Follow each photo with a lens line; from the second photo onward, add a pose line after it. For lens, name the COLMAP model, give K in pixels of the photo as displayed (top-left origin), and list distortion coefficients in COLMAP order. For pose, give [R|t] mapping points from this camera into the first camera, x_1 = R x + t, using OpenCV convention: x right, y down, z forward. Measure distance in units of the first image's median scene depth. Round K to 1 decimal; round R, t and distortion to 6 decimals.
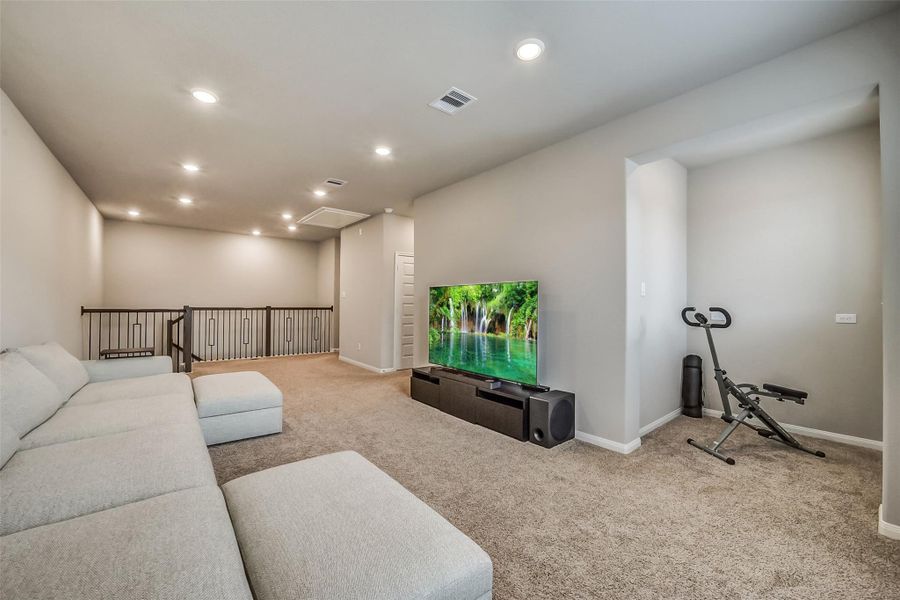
lens RADIAL K [[355.0, 0, 448.9], [0, 355.0, 300.1], [0, 0, 1]] dist [-0.033728, 0.007716]
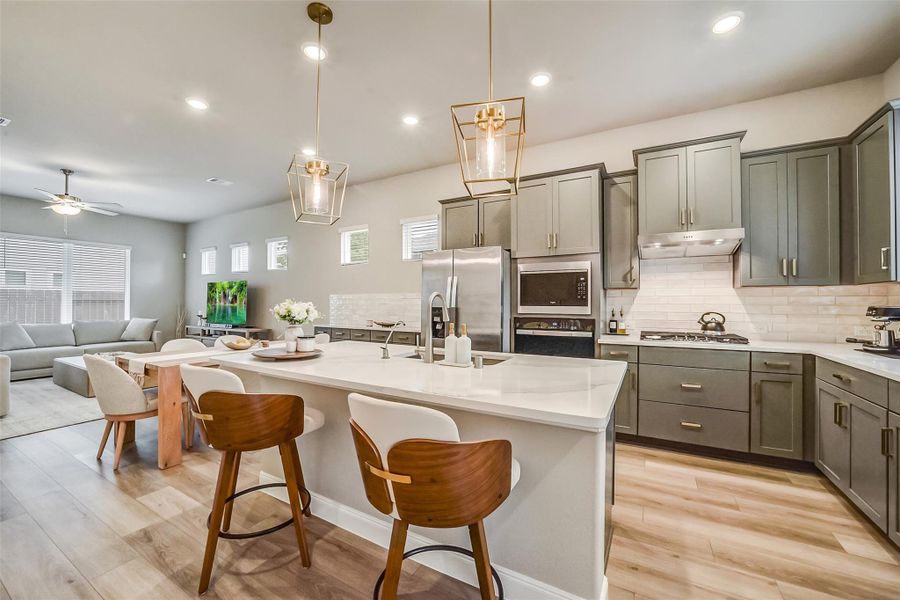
lens RADIAL K [[355.0, 0, 453.4], [0, 355.0, 299.6], [0, 0, 1]] dist [-0.033728, 0.007716]
pose [[0.930092, 0.004533, 0.367299, 0.568285], [-0.003564, 0.999988, -0.003317, 0.065871], [-0.367310, 0.001776, 0.930097, -1.421805]]
